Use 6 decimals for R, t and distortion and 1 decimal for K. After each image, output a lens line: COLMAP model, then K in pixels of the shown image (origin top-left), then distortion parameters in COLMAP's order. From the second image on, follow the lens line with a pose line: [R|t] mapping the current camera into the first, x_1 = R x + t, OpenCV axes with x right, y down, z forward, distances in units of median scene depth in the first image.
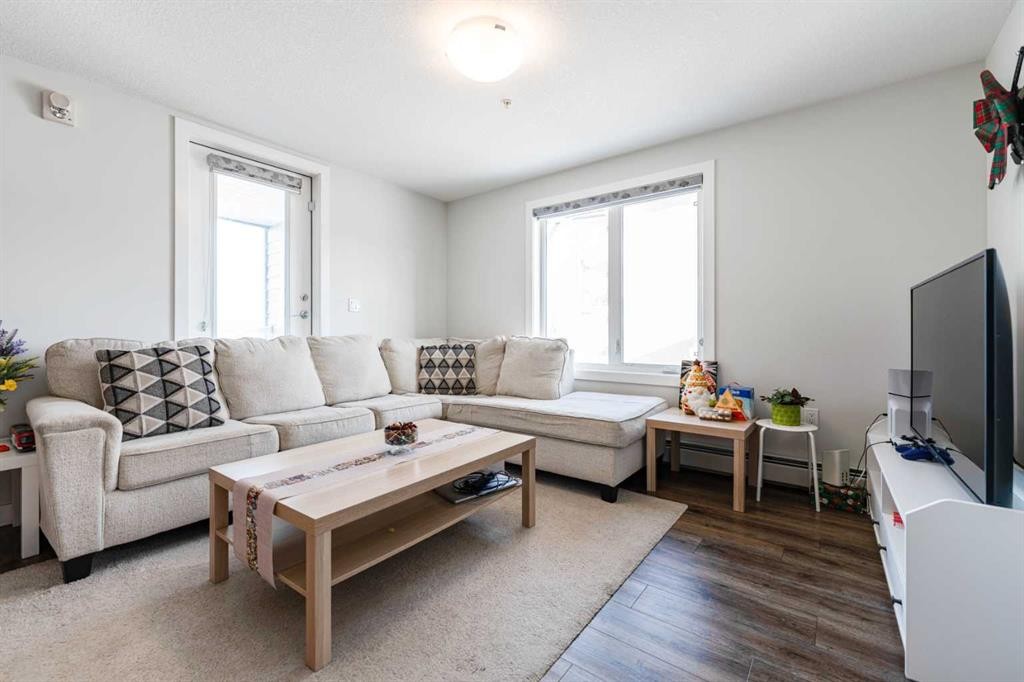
lens RADIAL K [[424.9, 0, 509.4], [0, 424.9, 333.5], [0, 0, 1]] dist [0.000753, 0.000050]
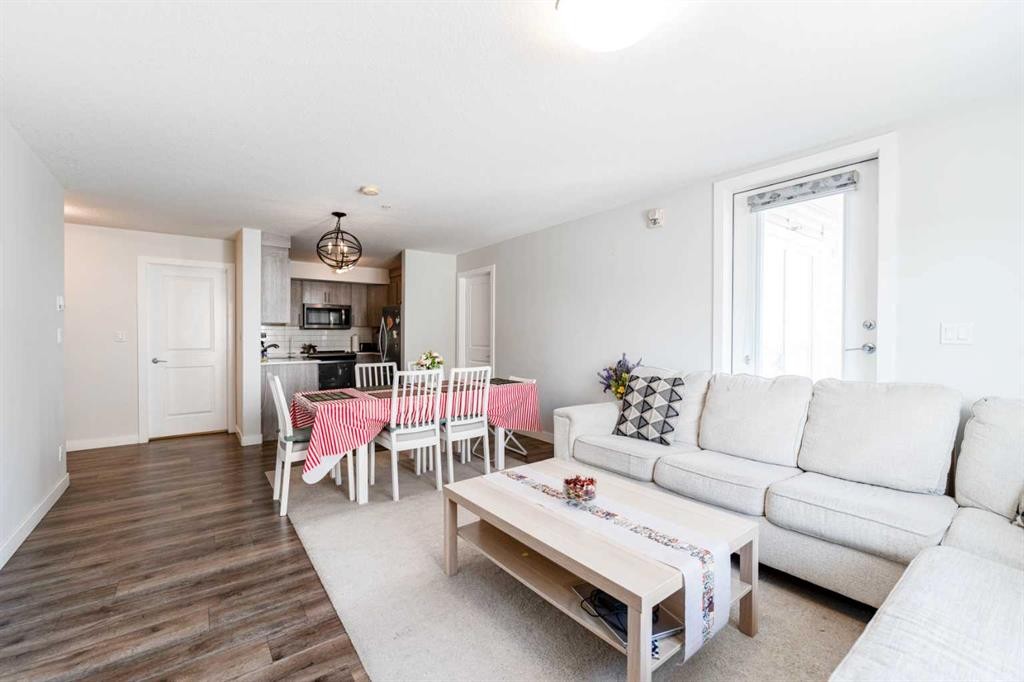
lens RADIAL K [[424.9, 0, 509.4], [0, 424.9, 333.5], [0, 0, 1]] dist [0.000753, 0.000050]
pose [[-0.276262, -0.002259, -0.961080, 0.510991], [-0.005843, 0.999983, -0.000671, -0.083822], [0.961065, 0.005430, -0.276270, 0.770178]]
